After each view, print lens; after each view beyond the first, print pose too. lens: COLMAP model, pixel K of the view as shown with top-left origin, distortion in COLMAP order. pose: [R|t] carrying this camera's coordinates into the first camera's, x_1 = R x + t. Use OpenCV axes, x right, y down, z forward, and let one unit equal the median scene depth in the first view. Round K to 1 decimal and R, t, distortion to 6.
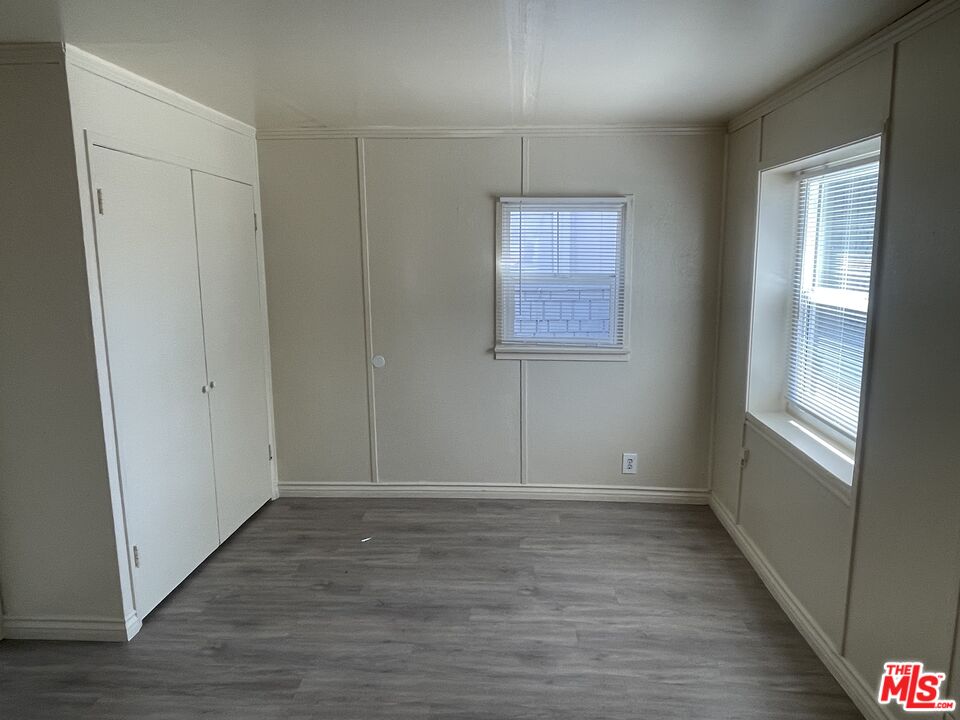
lens RADIAL K [[654.3, 0, 482.7], [0, 654.3, 357.4], [0, 0, 1]] dist [0.024551, -0.041552]
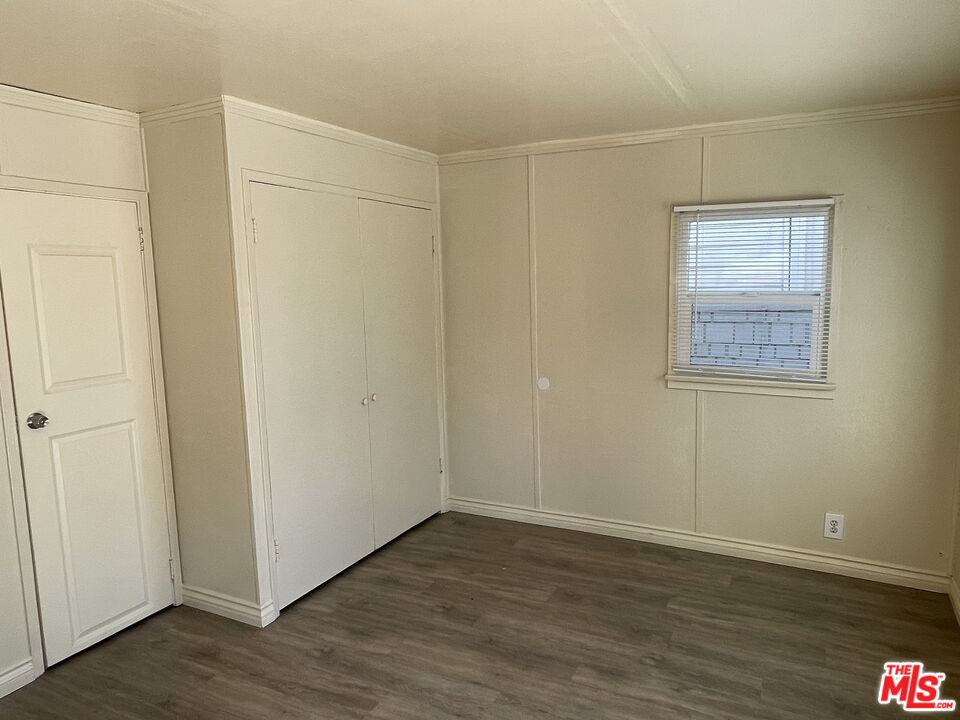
lens RADIAL K [[654.3, 0, 482.7], [0, 654.3, 357.4], [0, 0, 1]] dist [0.024551, -0.041552]
pose [[0.915535, 0.035567, -0.400663, 0.170495], [-0.045843, 0.998819, -0.016086, -0.014862], [0.399618, 0.033095, 0.916084, 0.093783]]
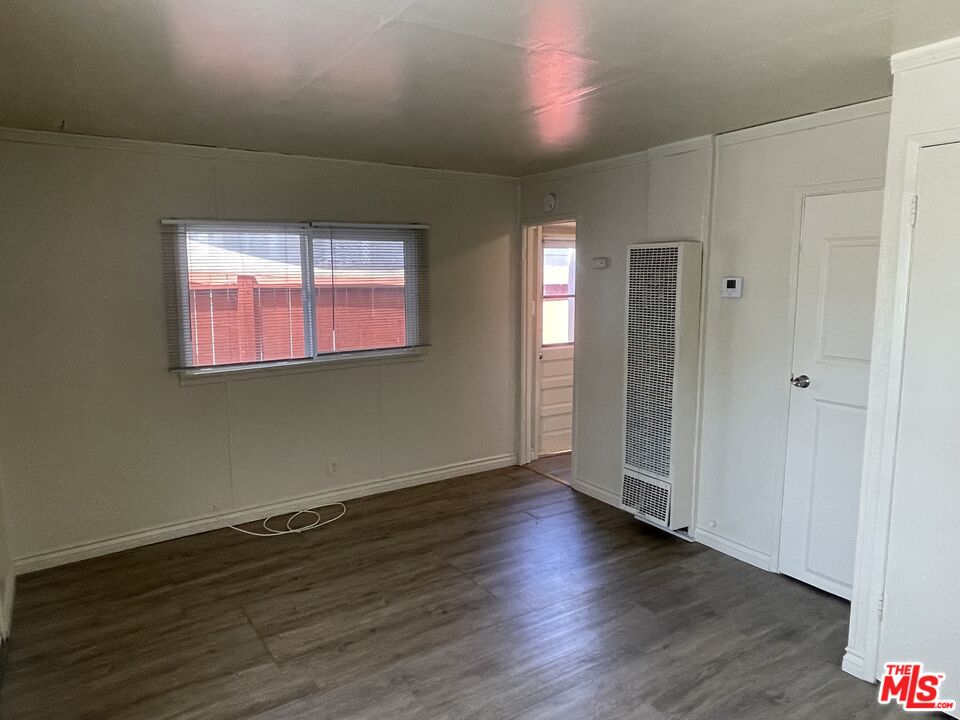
lens RADIAL K [[654.3, 0, 482.7], [0, 654.3, 357.4], [0, 0, 1]] dist [0.024551, -0.041552]
pose [[-0.807633, 0.086408, -0.583320, 0.312833], [-0.081528, 0.963344, 0.255581, -0.162425], [0.584022, 0.253973, -0.770984, 1.004213]]
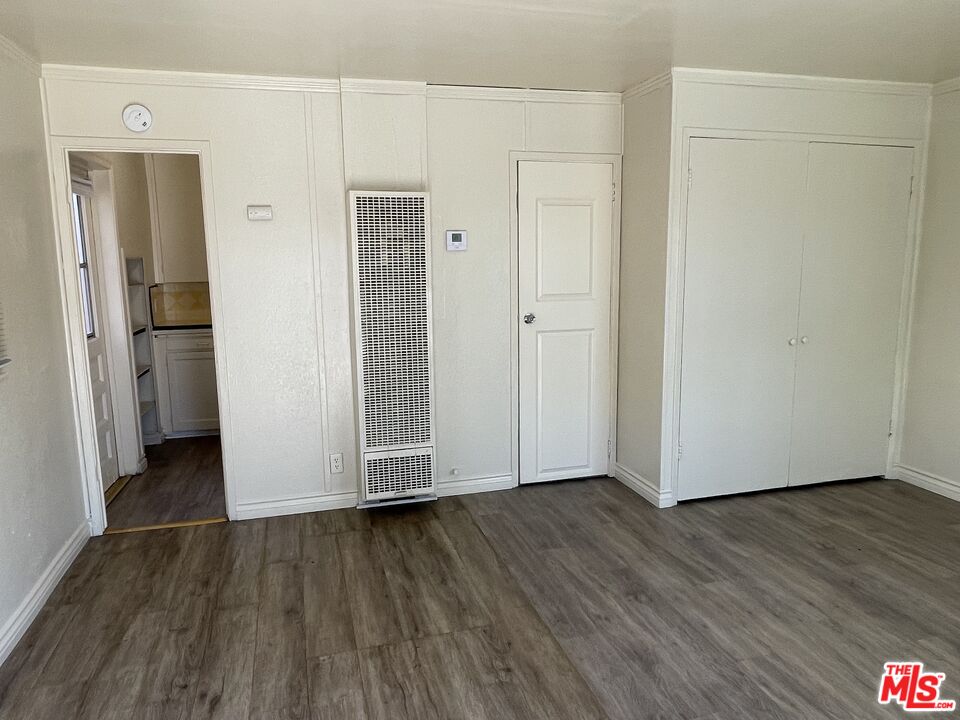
lens RADIAL K [[654.3, 0, 482.7], [0, 654.3, 357.4], [0, 0, 1]] dist [0.024551, -0.041552]
pose [[0.334528, 0.155440, -0.929478, 0.417039], [-0.135560, 0.983983, 0.115765, 0.015461], [0.932585, 0.087273, 0.350241, 0.121292]]
